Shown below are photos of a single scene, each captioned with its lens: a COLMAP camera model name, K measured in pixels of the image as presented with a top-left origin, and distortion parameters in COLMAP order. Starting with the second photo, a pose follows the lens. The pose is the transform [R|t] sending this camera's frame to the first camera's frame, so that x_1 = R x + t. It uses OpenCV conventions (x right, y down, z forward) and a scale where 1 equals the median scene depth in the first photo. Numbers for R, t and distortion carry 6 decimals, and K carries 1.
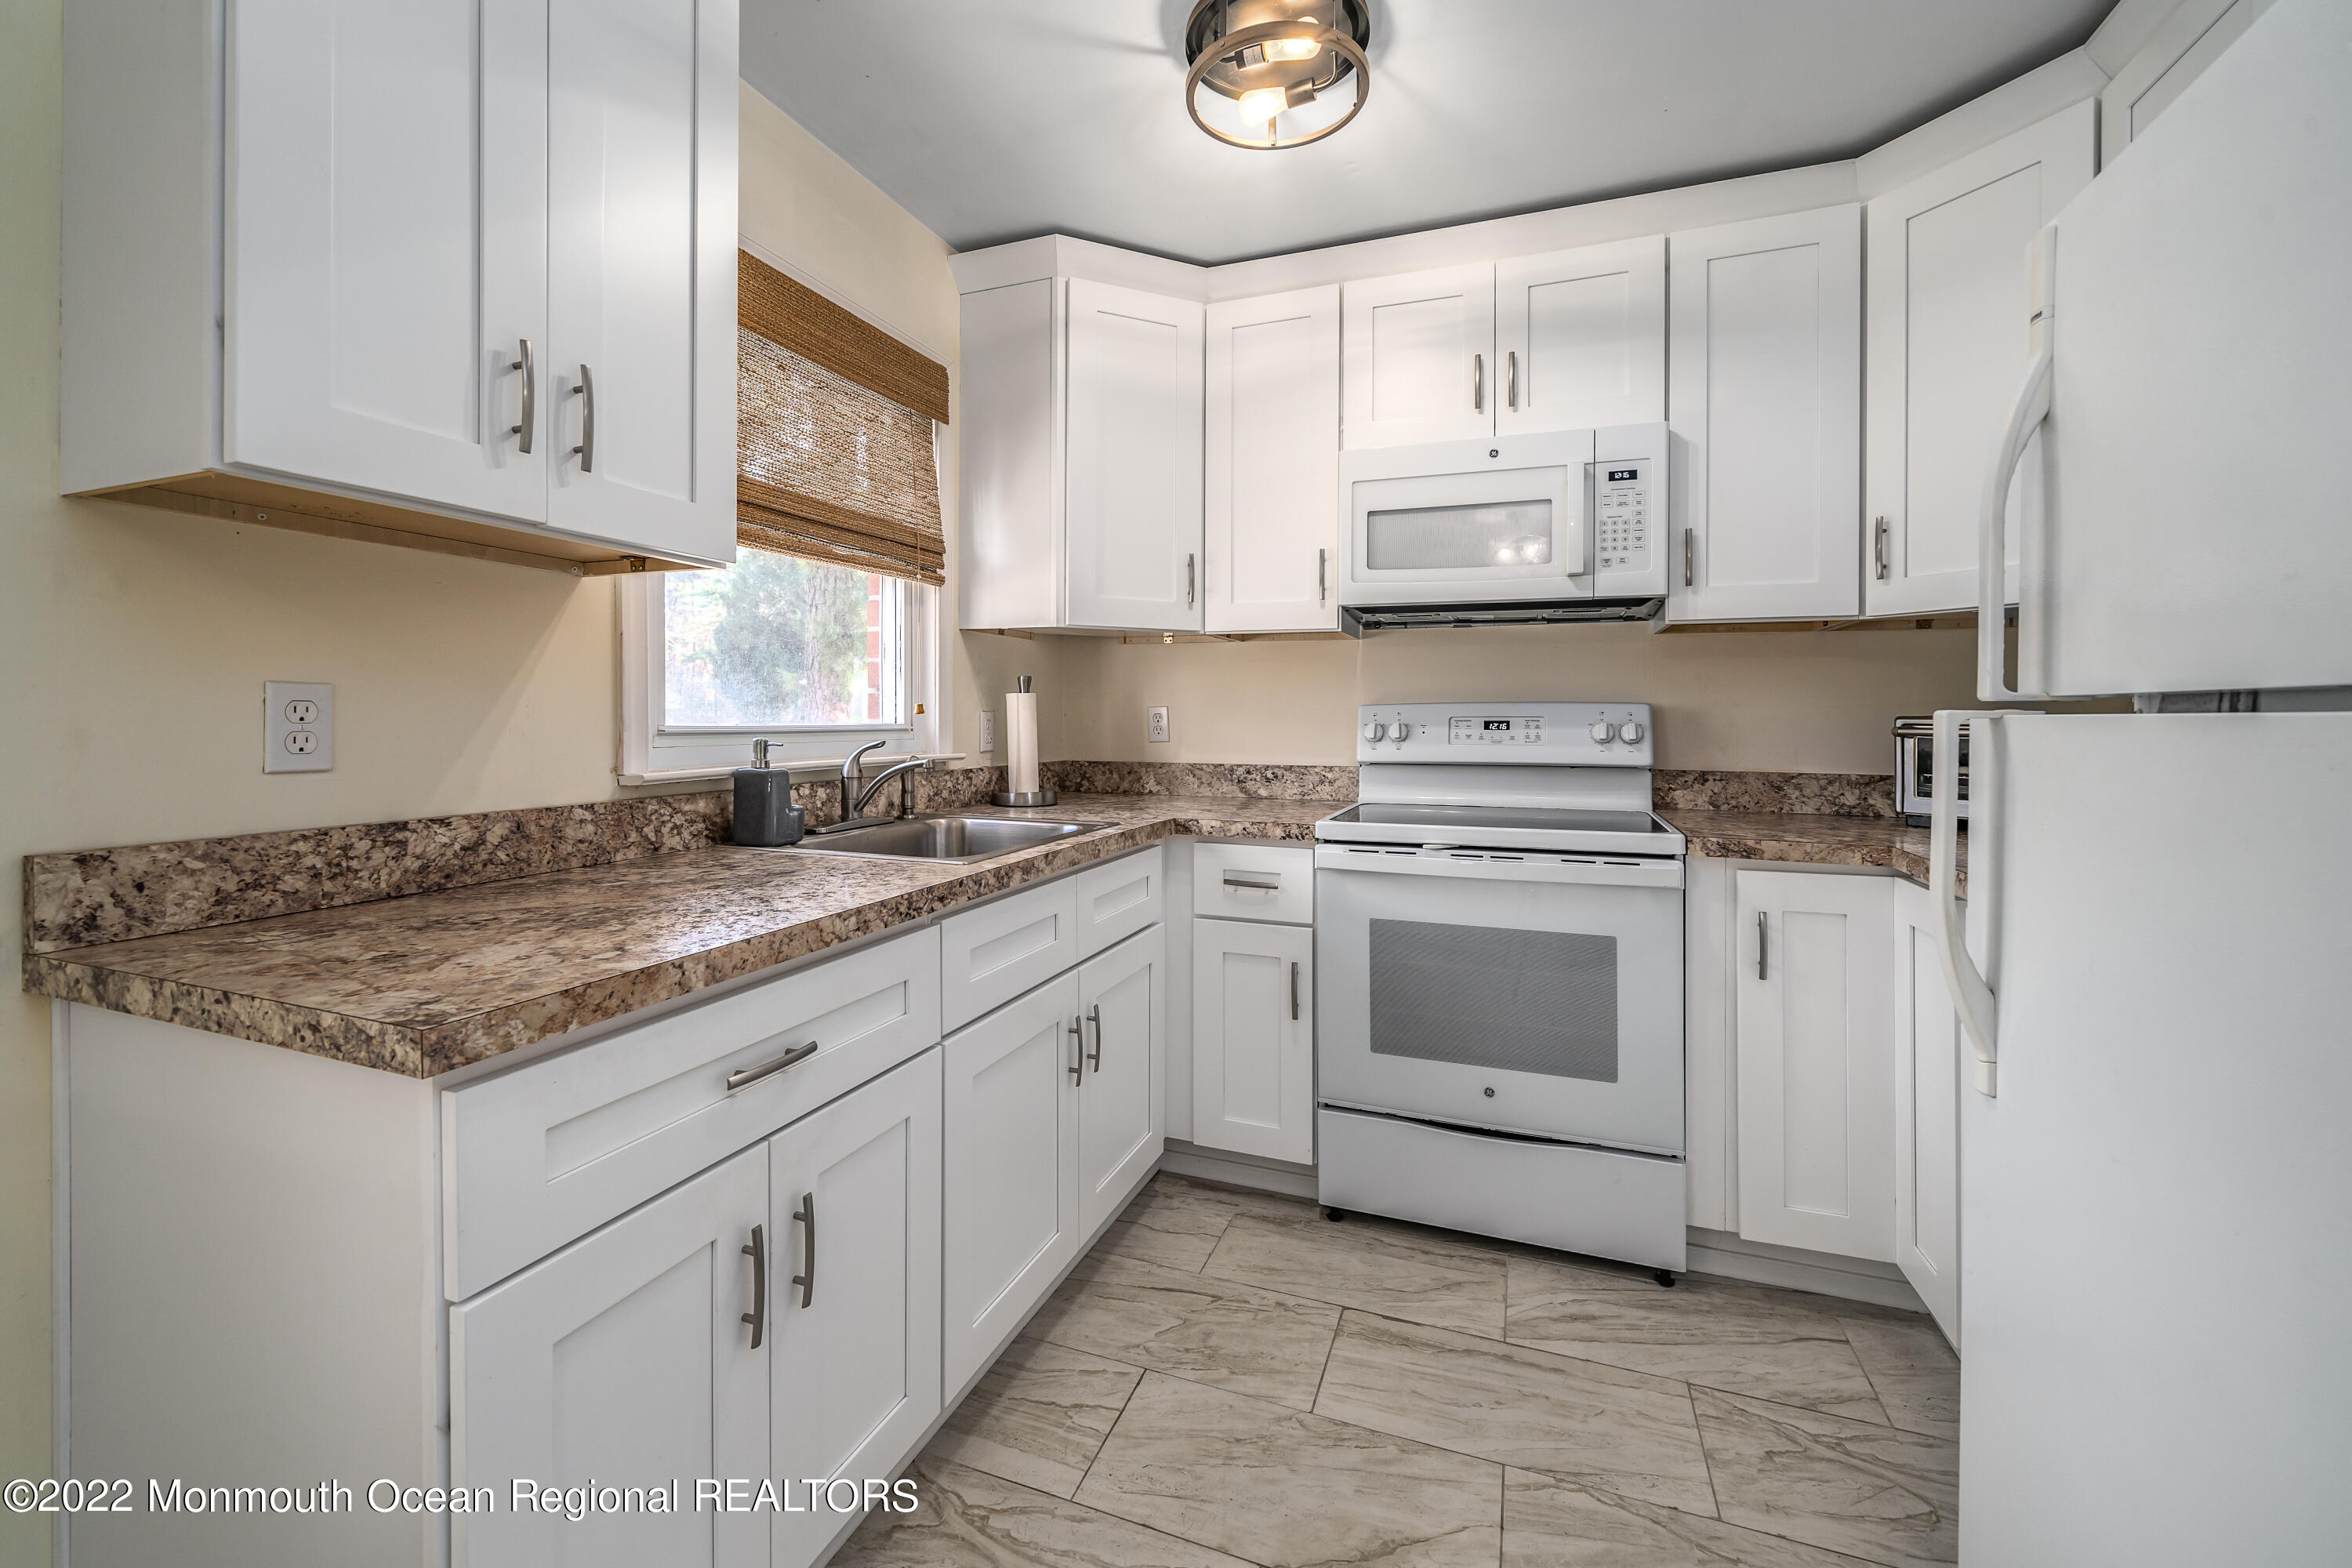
lens RADIAL K [[964.3, 0, 1172.6], [0, 964.3, 719.8], [0, 0, 1]] dist [-0.001477, -0.000322]
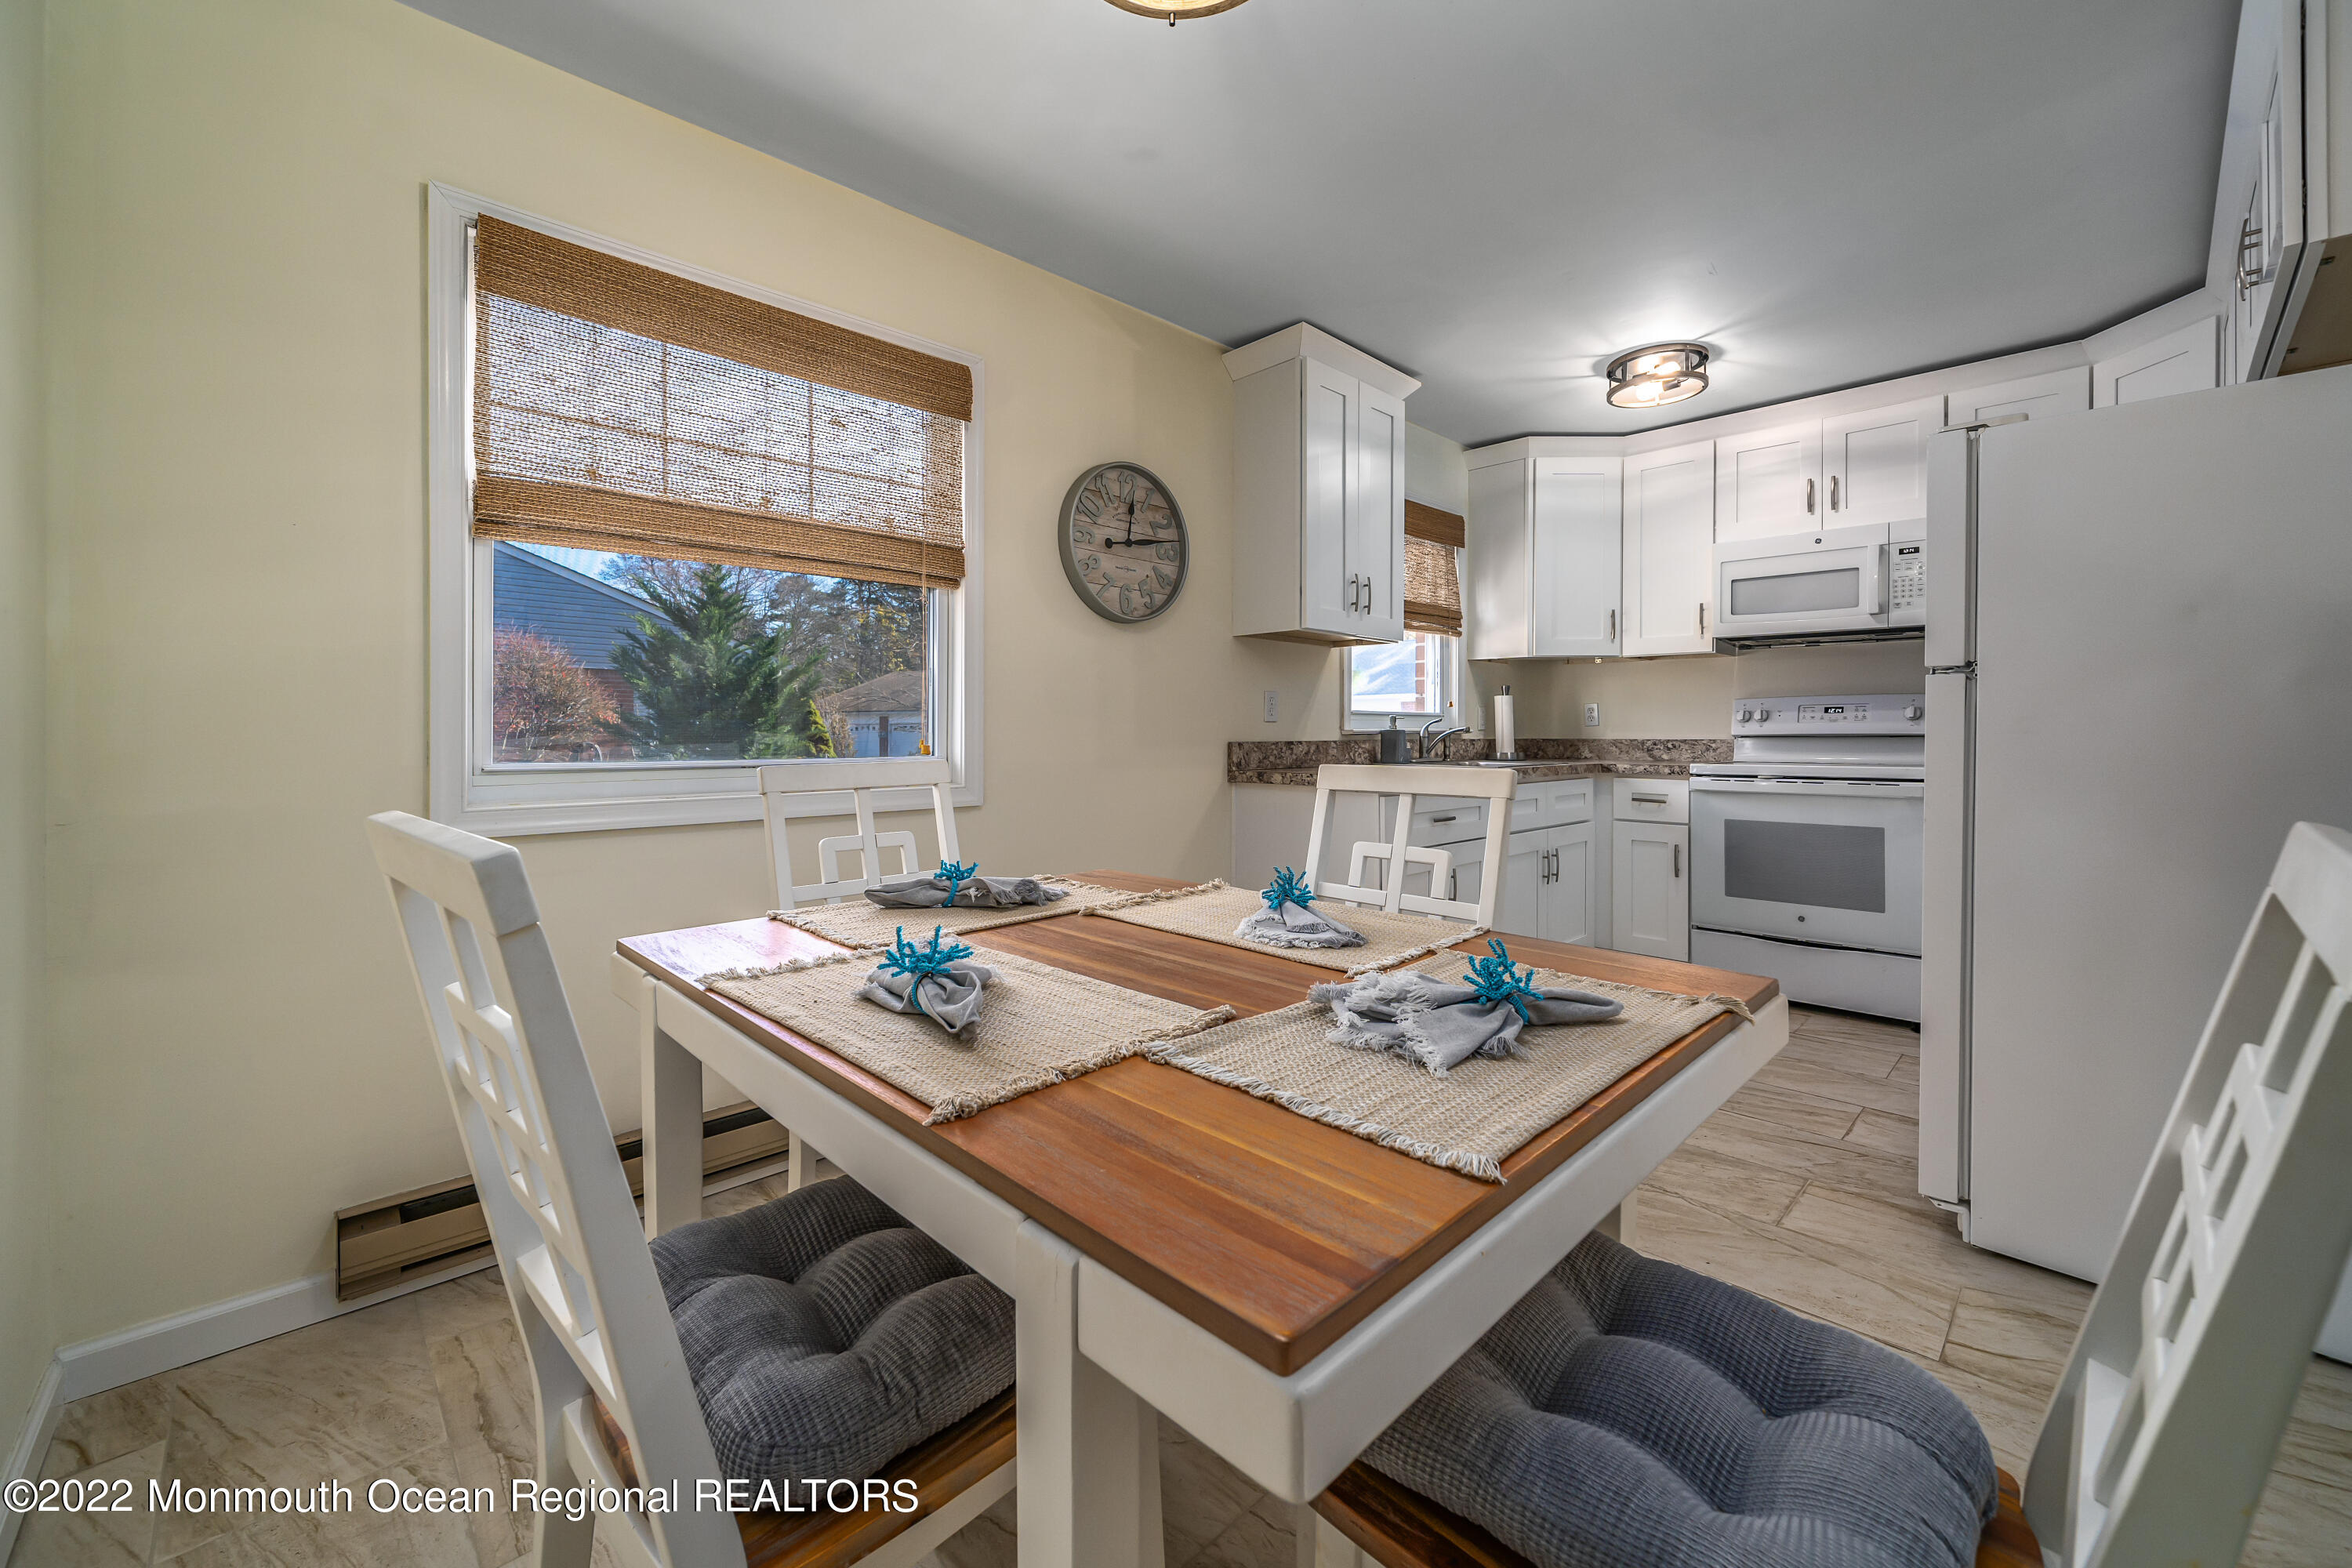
lens RADIAL K [[935.3, 0, 1161.5], [0, 935.3, 743.6], [0, 0, 1]] dist [-0.001287, -0.000368]
pose [[0.902659, 0.001300, -0.430355, 0.011681], [0.002324, 0.999966, 0.007894, 0.049139], [0.430350, -0.008126, 0.902625, -0.875108]]
